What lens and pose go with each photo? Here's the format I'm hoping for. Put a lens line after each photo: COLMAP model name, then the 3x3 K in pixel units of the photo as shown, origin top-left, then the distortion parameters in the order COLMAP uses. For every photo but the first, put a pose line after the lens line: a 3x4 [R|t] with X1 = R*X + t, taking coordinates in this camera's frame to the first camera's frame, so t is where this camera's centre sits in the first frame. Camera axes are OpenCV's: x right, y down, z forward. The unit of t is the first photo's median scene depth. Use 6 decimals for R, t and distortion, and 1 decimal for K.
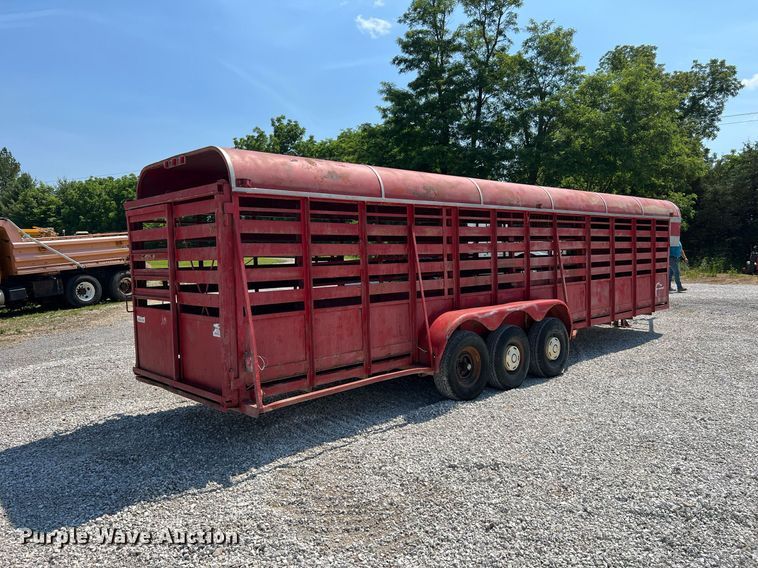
lens RADIAL K [[576.0, 0, 379.2], [0, 576.0, 286.3], [0, 0, 1]] dist [0.052757, -0.065043]
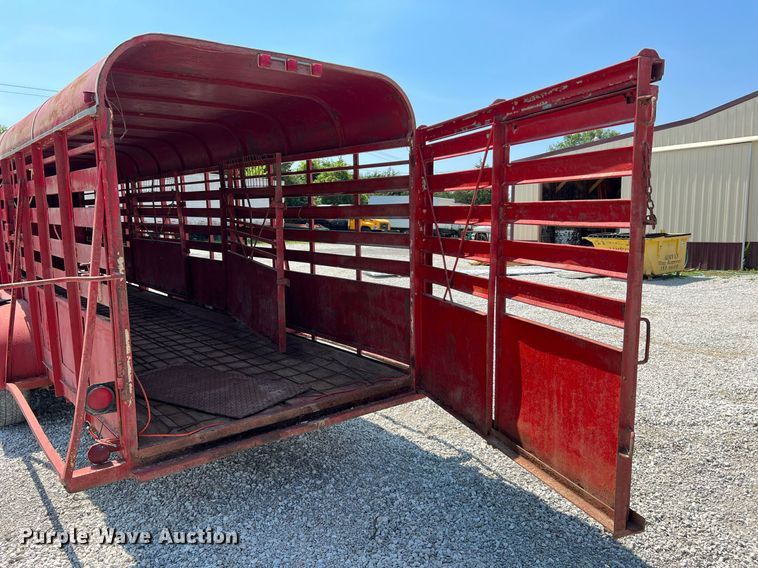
lens RADIAL K [[576.0, 0, 377.2], [0, 576.0, 285.2], [0, 0, 1]] dist [0.052757, -0.065043]
pose [[0.077273, -0.110536, 0.990864, -0.275225], [0.066385, 0.992200, 0.105508, -0.011652], [-0.994797, 0.057625, 0.084008, 0.243890]]
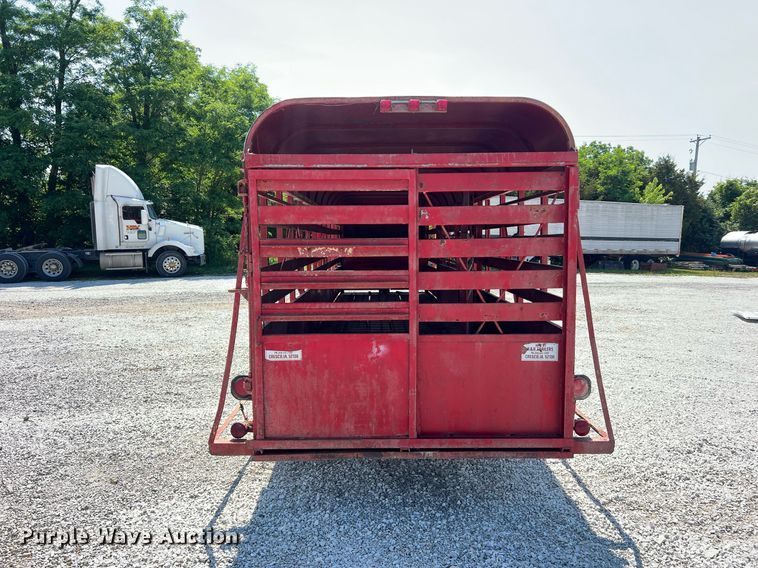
lens RADIAL K [[576.0, 0, 374.5], [0, 576.0, 284.7], [0, 0, 1]] dist [0.052757, -0.065043]
pose [[0.686375, -0.038621, 0.726222, -0.242326], [0.031445, 0.999231, 0.023420, -0.008338], [-0.726568, 0.006761, 0.687061, 0.164127]]
